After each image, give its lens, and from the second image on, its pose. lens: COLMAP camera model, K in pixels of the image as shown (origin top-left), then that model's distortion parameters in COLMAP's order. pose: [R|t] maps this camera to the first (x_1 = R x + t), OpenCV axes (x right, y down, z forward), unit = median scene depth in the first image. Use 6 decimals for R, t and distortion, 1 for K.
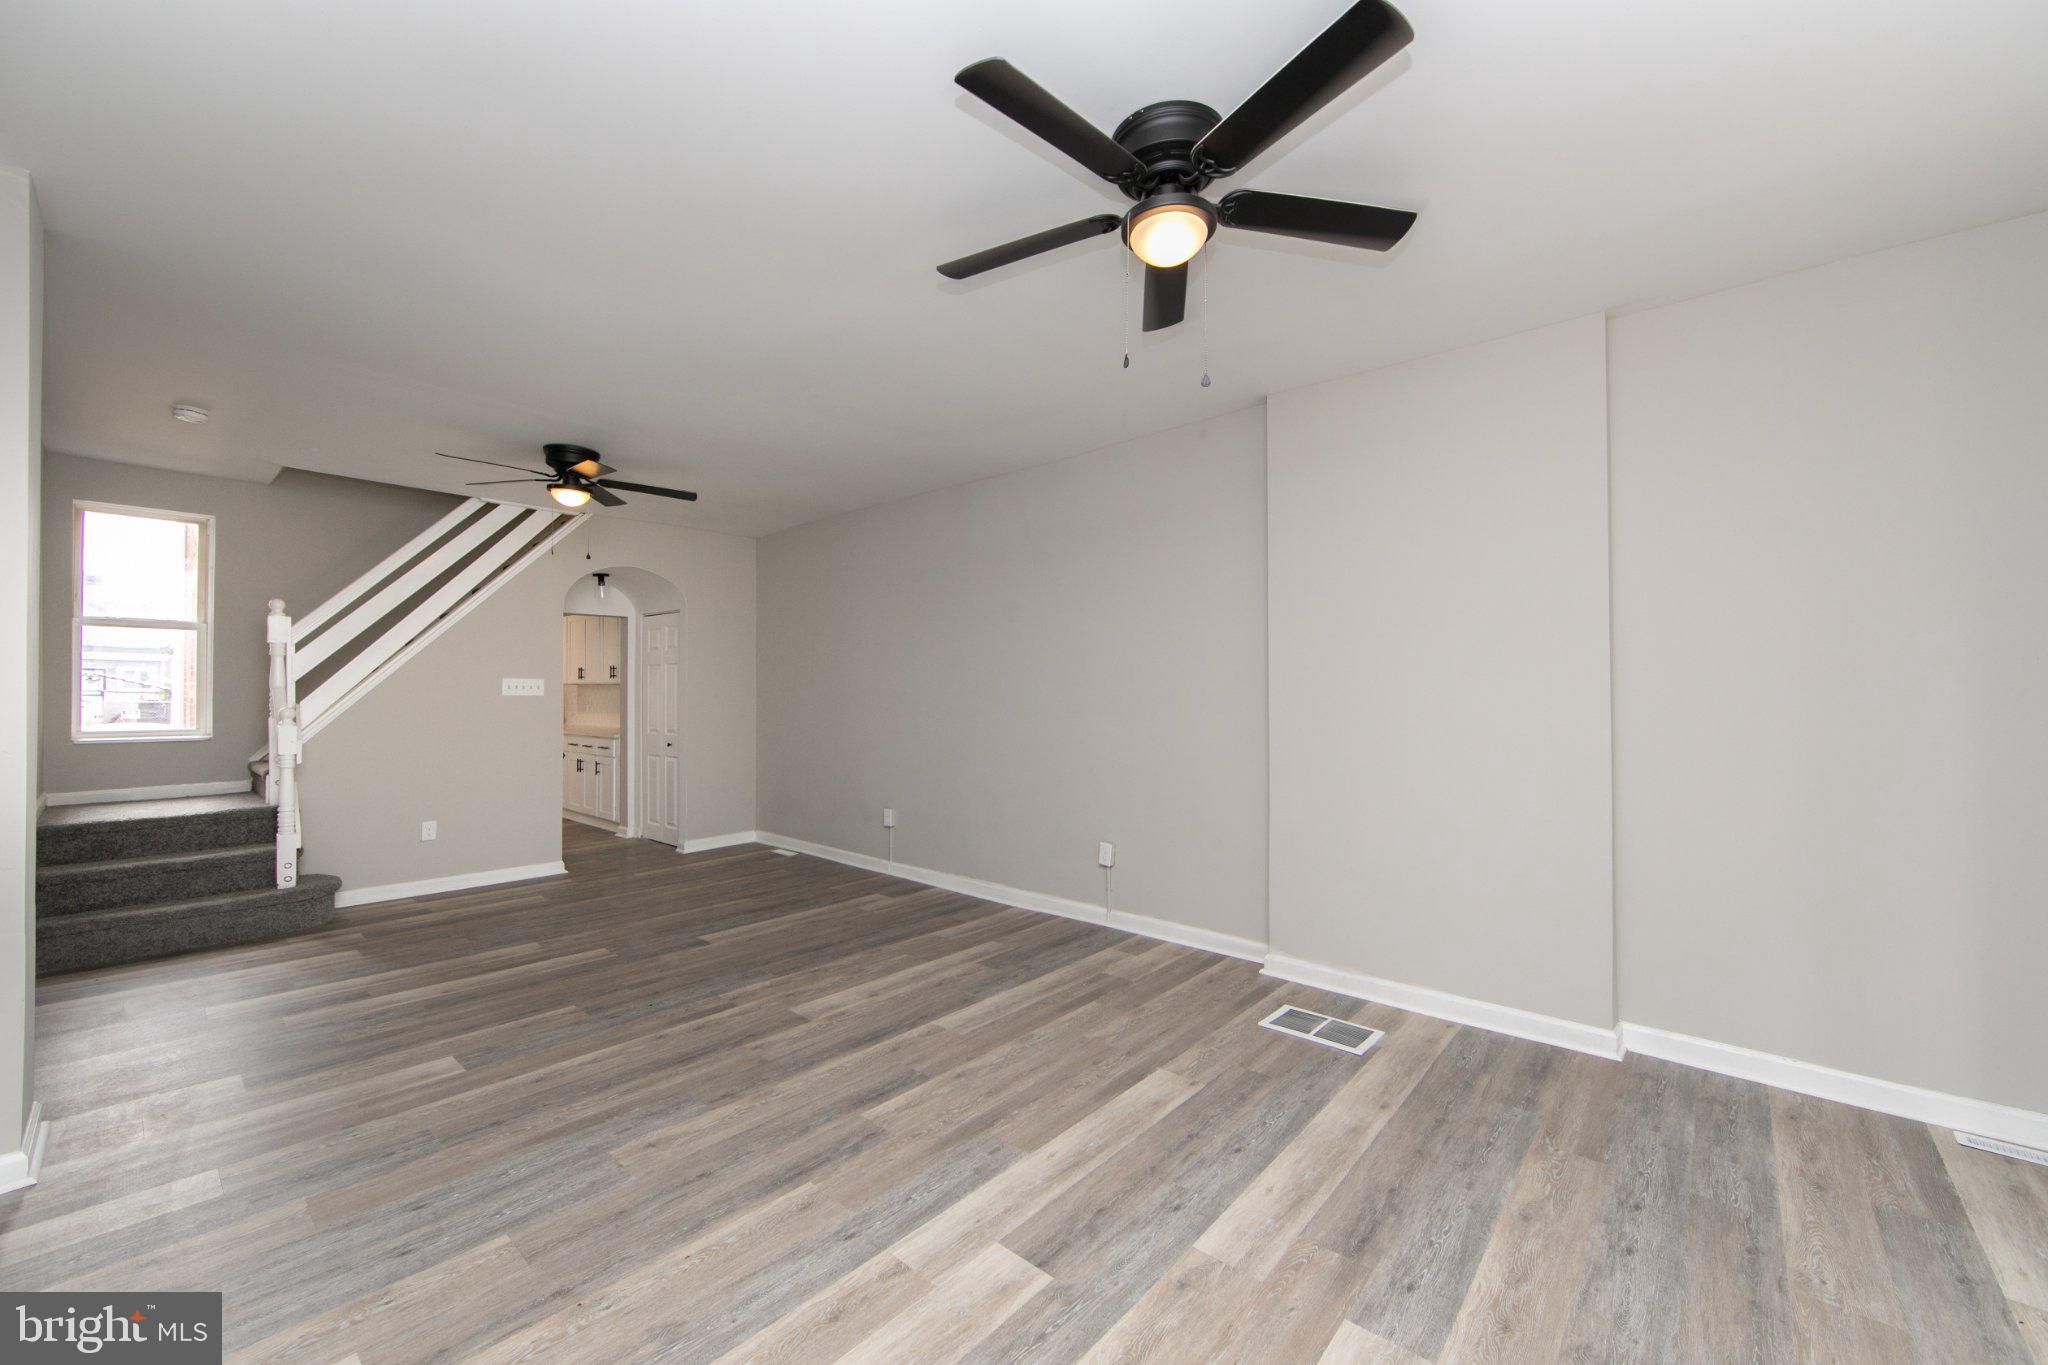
lens RADIAL K [[797.6, 0, 1023.2], [0, 797.6, 682.3], [0, 0, 1]] dist [-0.006403, 0.000549]
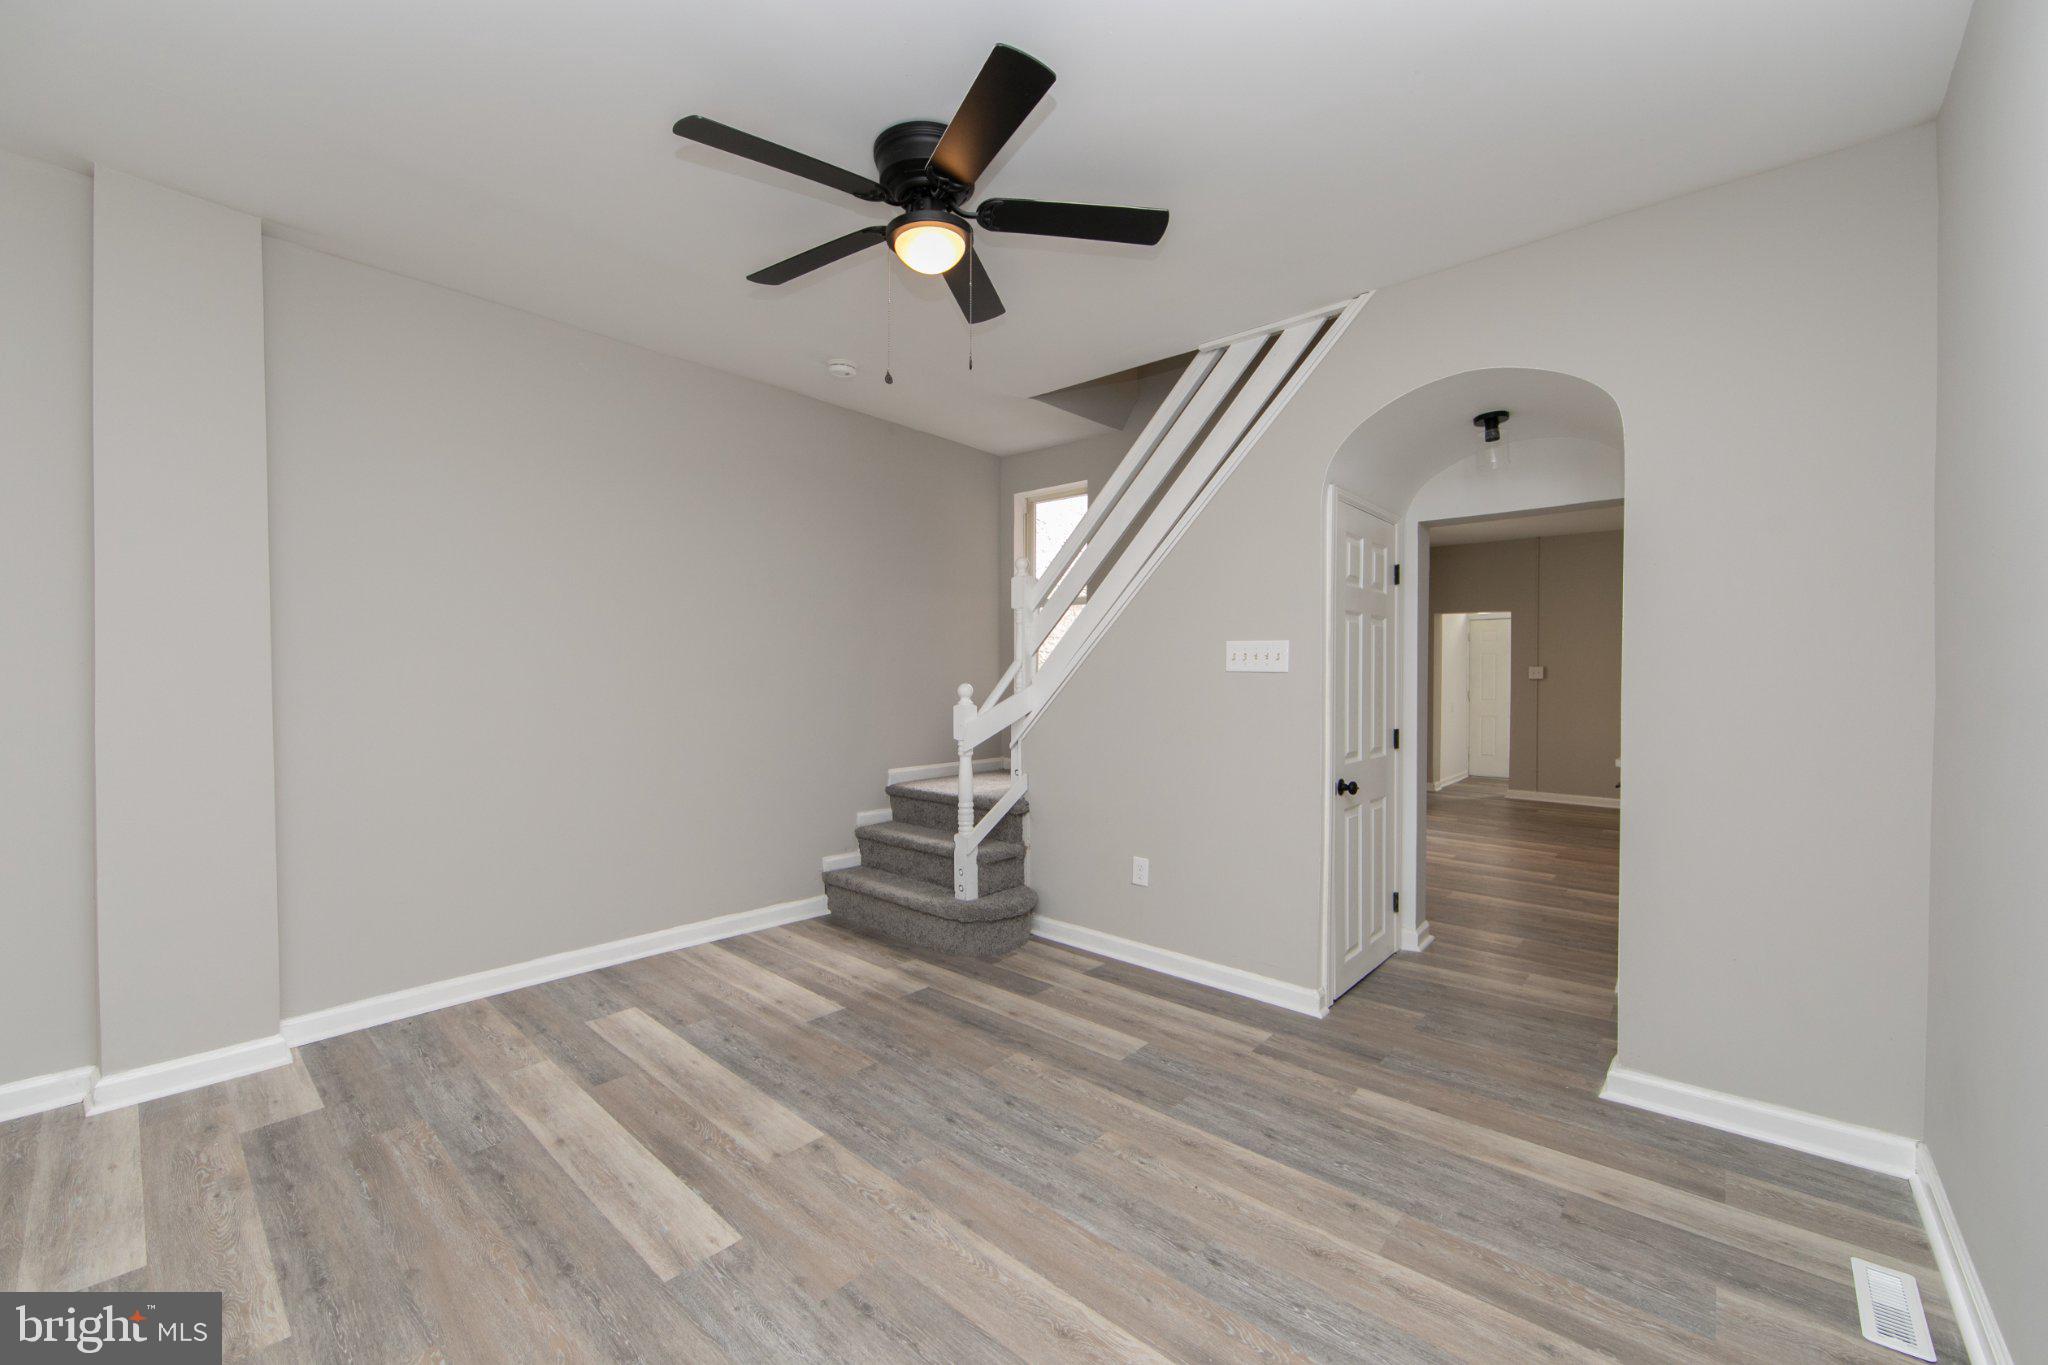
lens RADIAL K [[797.6, 0, 1029.3], [0, 797.6, 681.2], [0, 0, 1]] dist [-0.006403, 0.000549]
pose [[0.003668, 0.011294, -0.999929, -0.152705], [0.001678, 0.999935, 0.011301, 0.038644], [0.999992, -0.001719, 0.003648, 1.893440]]
